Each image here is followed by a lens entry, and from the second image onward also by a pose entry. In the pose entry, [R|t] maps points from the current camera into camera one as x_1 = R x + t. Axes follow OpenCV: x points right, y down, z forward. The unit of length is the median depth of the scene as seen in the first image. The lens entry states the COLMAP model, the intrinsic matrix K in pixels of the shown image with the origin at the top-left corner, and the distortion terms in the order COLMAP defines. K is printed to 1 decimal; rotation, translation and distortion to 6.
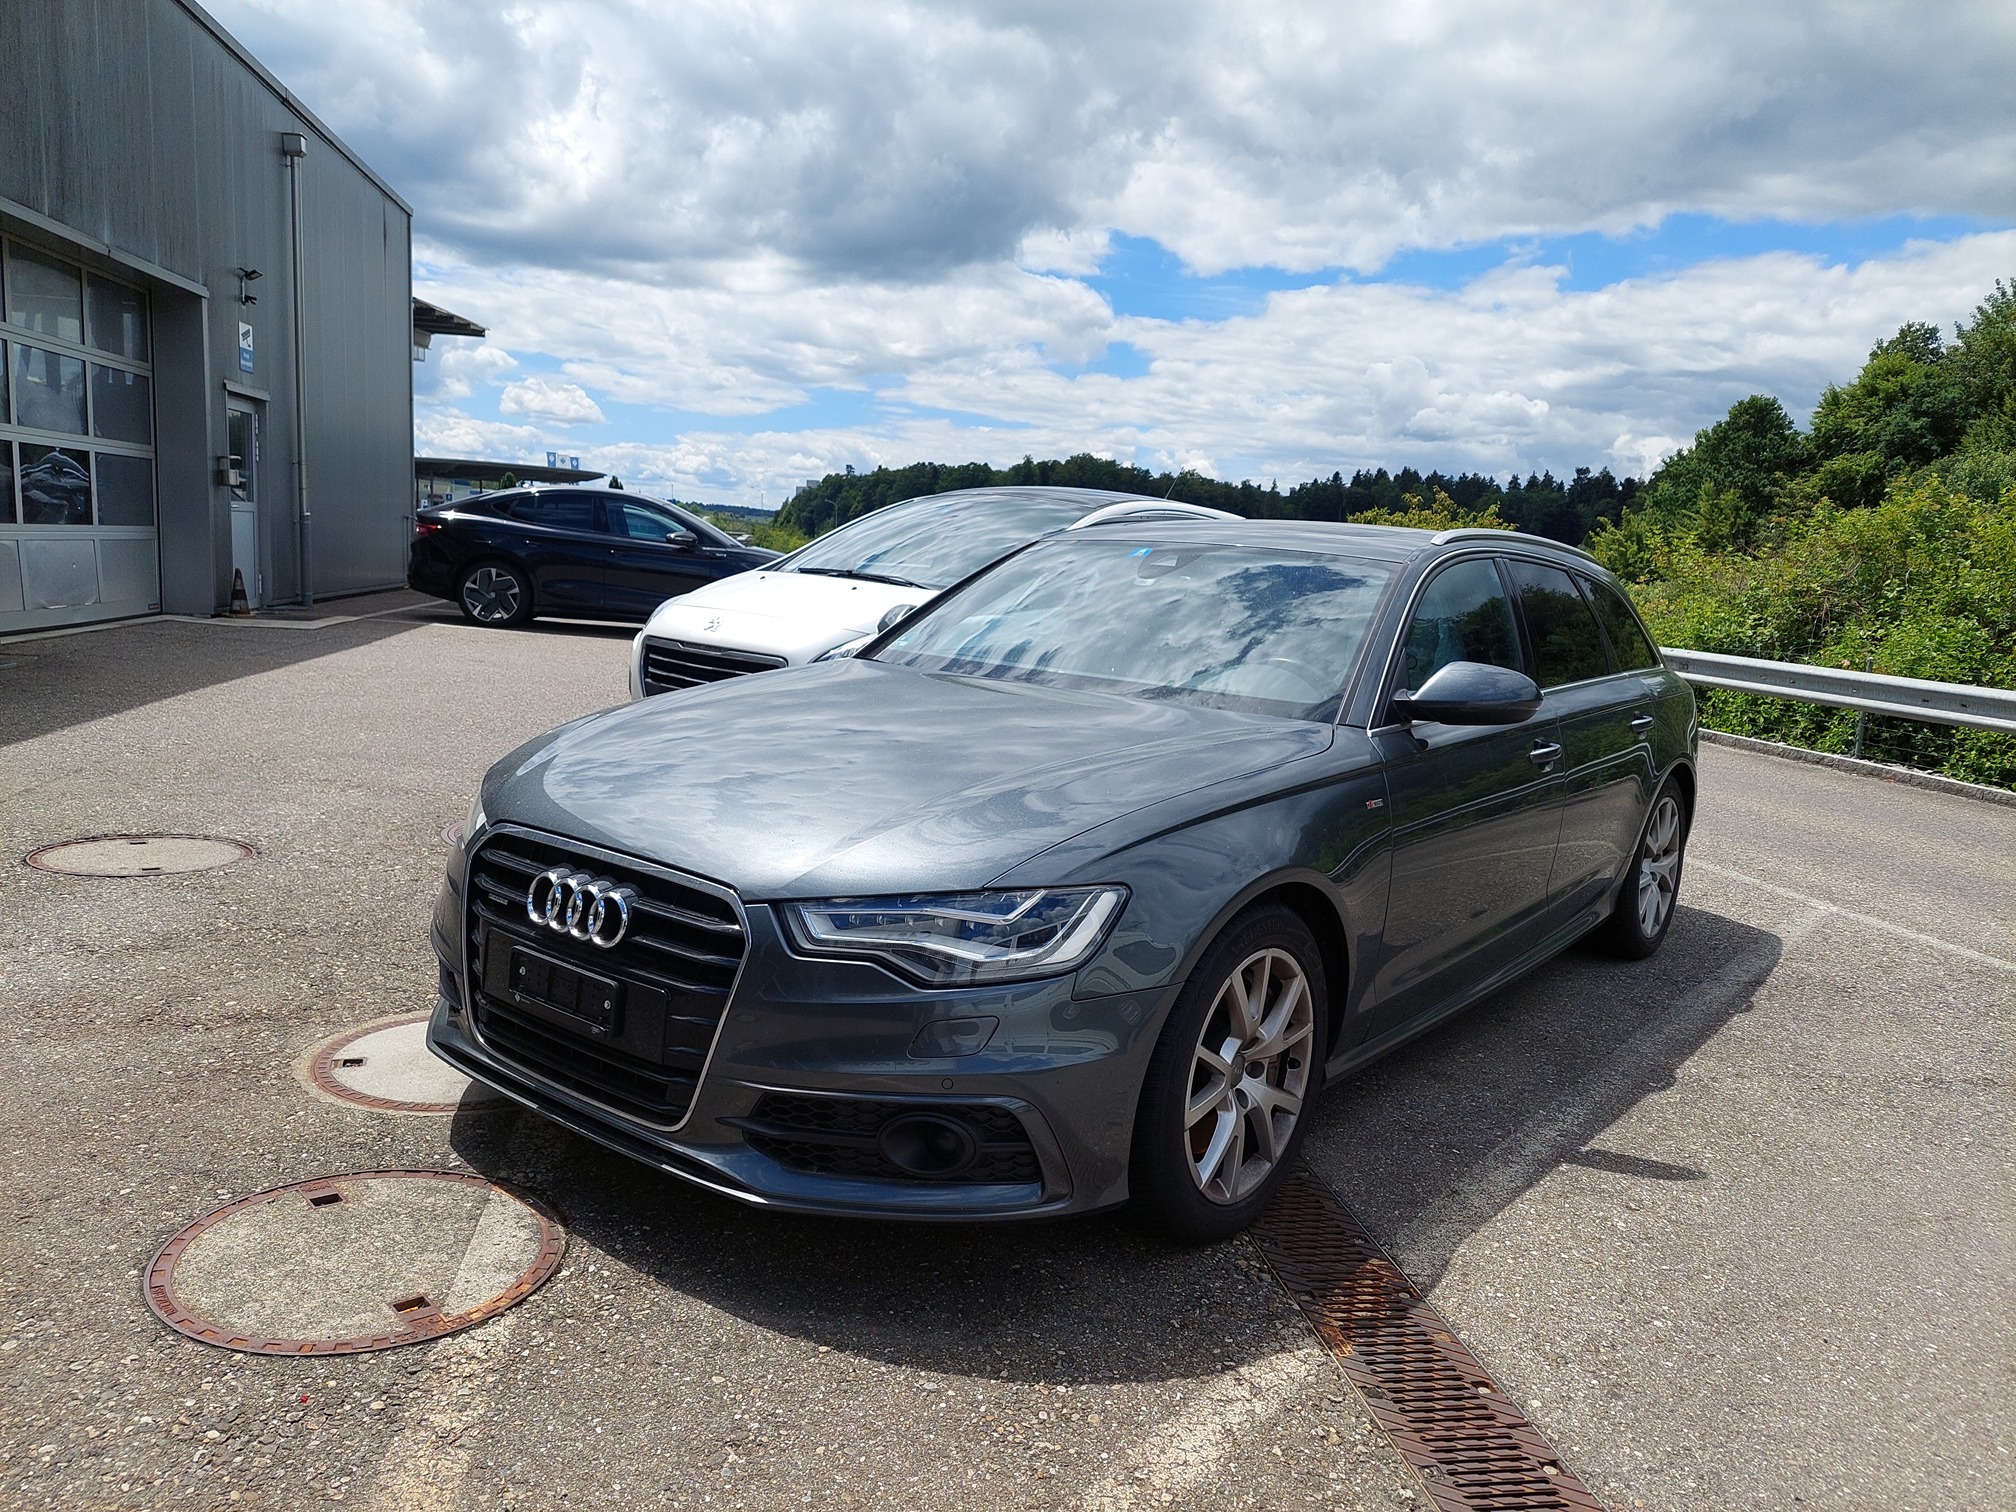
lens RADIAL K [[1420.7, 0, 1013.6], [0, 1420.7, 757.0], [0, 0, 1]] dist [0.034888, 0.000927]
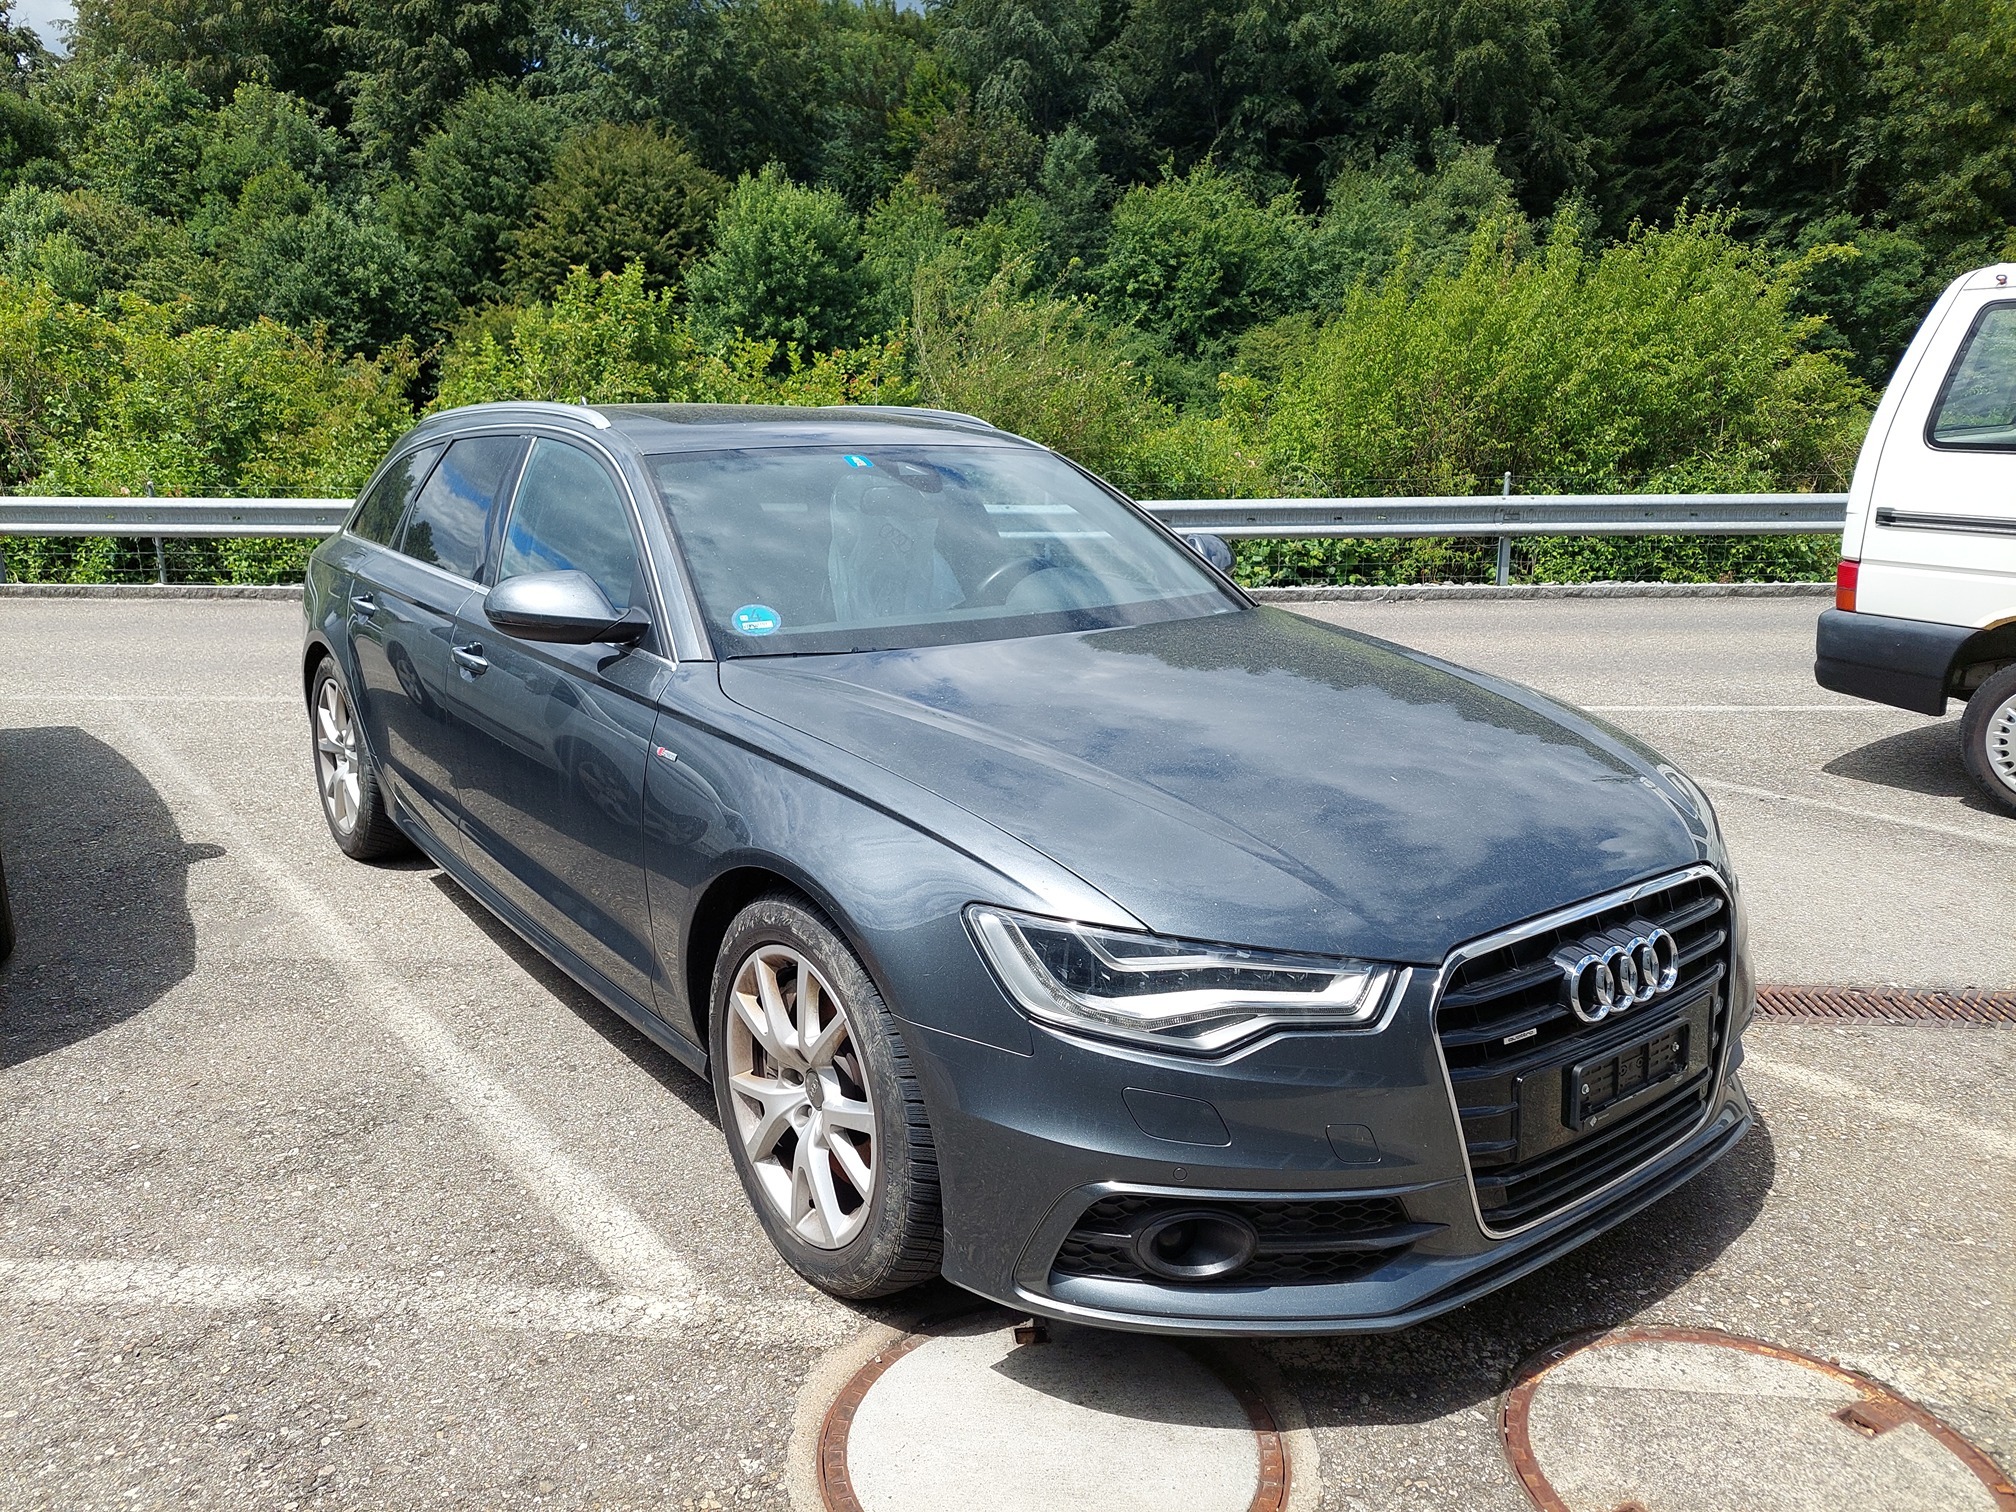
lens RADIAL K [[1420.7, 0, 1012.9], [0, 1420.7, 758.2], [0, 0, 1]] dist [0.034888, 0.000927]
pose [[0.246003, -0.279521, 0.928090, -1.095783], [0.143842, 0.957441, 0.250234, -0.265875], [-0.958536, 0.071940, 0.275740, 1.067159]]
